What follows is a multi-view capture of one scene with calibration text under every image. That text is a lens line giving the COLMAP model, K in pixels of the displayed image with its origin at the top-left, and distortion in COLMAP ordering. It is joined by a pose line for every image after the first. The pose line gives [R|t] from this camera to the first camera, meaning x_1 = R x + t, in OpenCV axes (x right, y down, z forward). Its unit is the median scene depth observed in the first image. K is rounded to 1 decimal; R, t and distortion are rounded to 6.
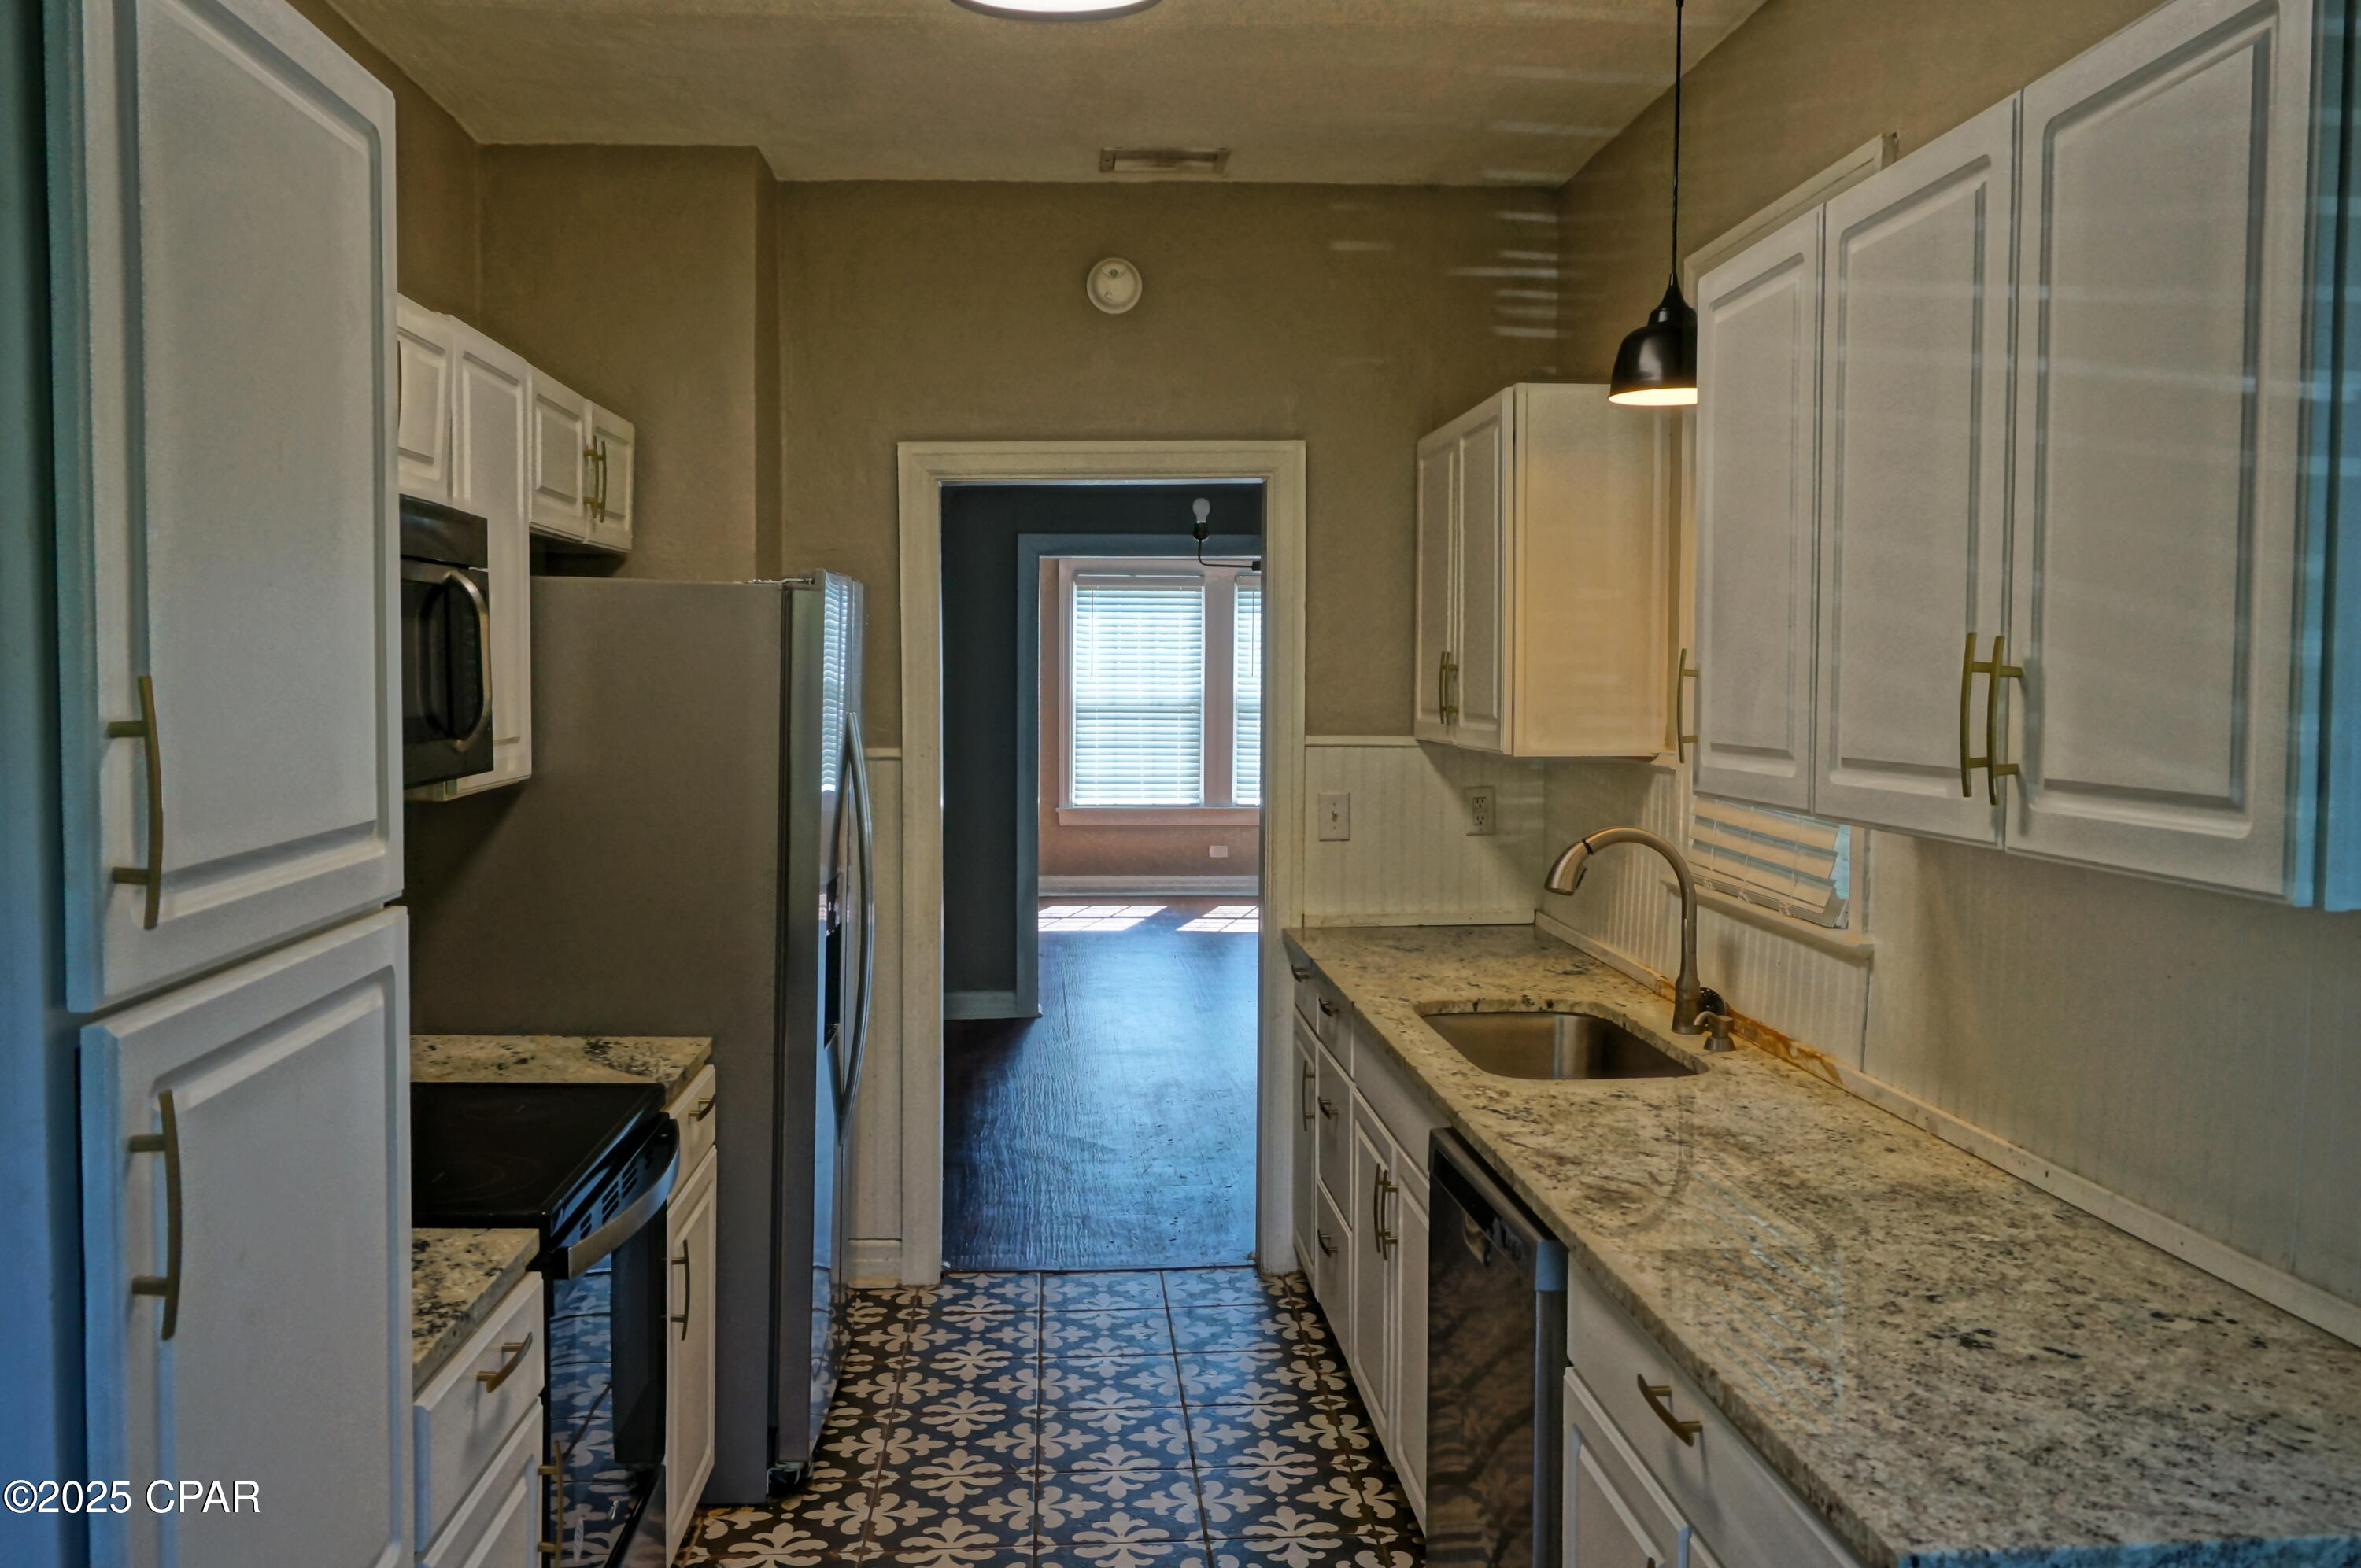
lens RADIAL K [[1906.7, 0, 1177.5], [0, 1906.7, 781.1], [0, 0, 1]] dist [-0.019479, 0.031598]
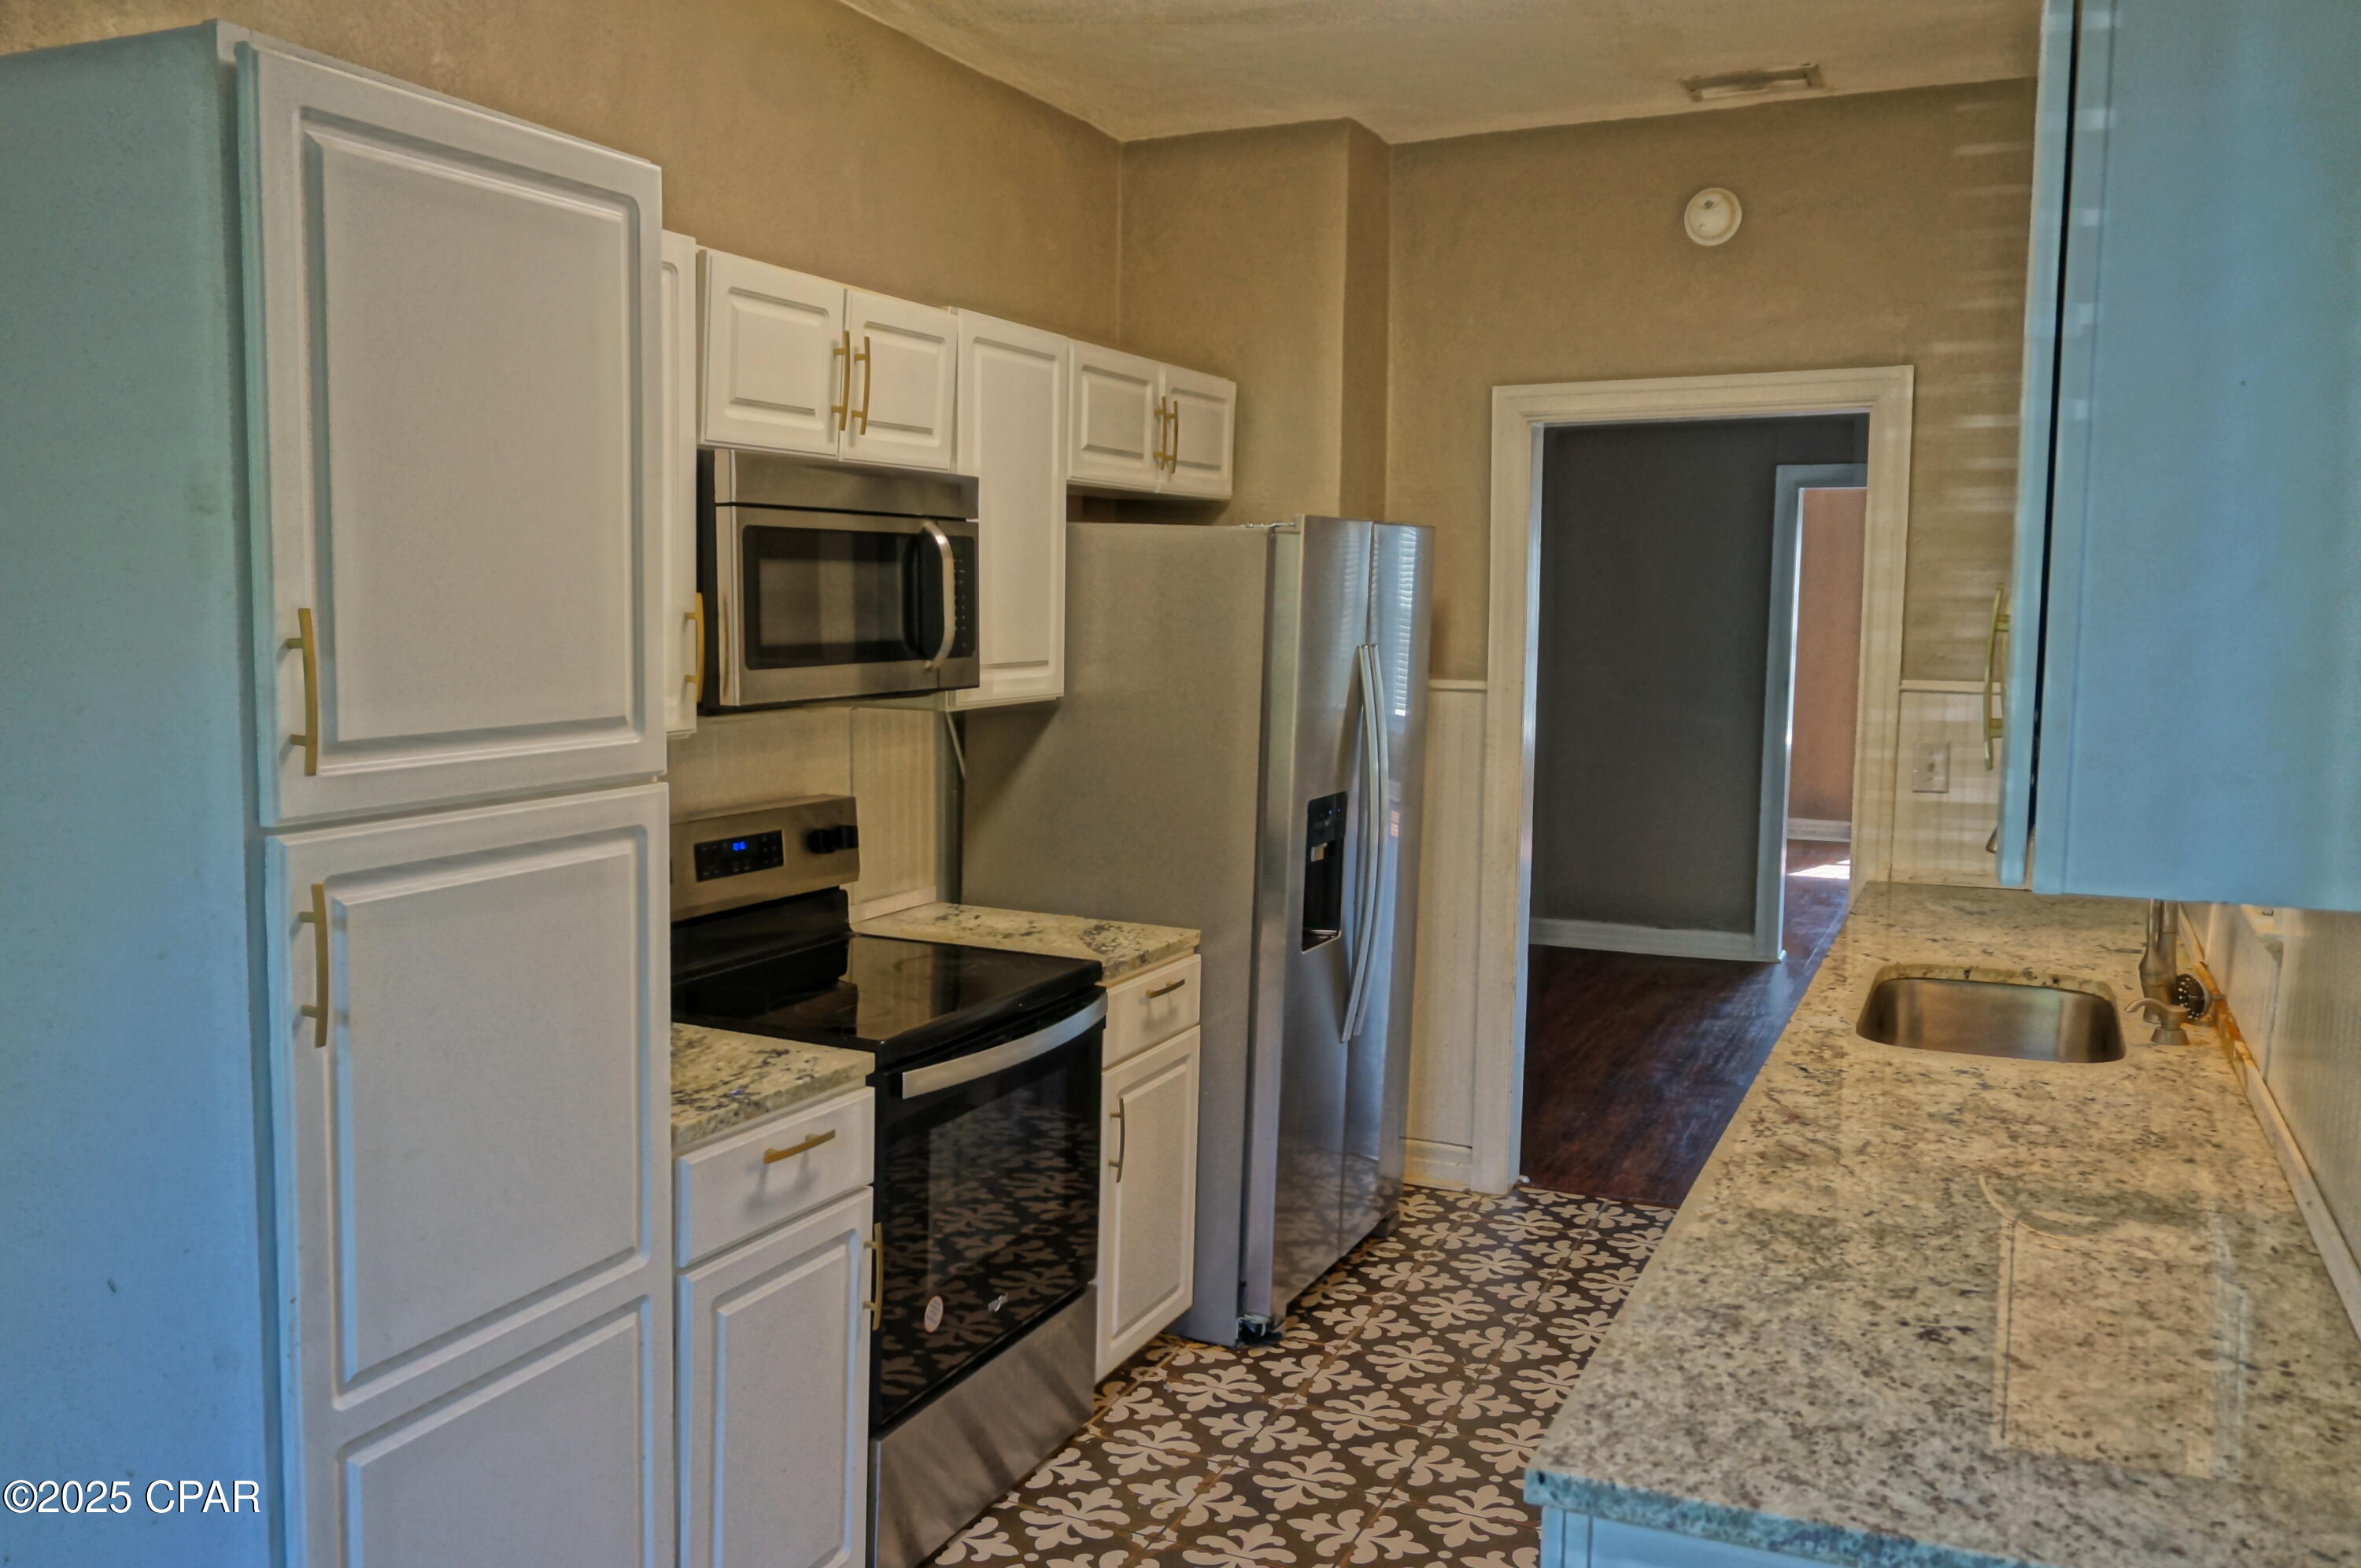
lens RADIAL K [[1906.7, 0, 1174.8], [0, 1906.7, 778.3], [0, 0, 1]] dist [-0.019479, 0.031598]
pose [[0.878672, 0.052253, -0.474557, 0.259905], [-0.036026, 0.998415, 0.043231, -0.003792], [0.476064, -0.020890, 0.879162, -0.001407]]
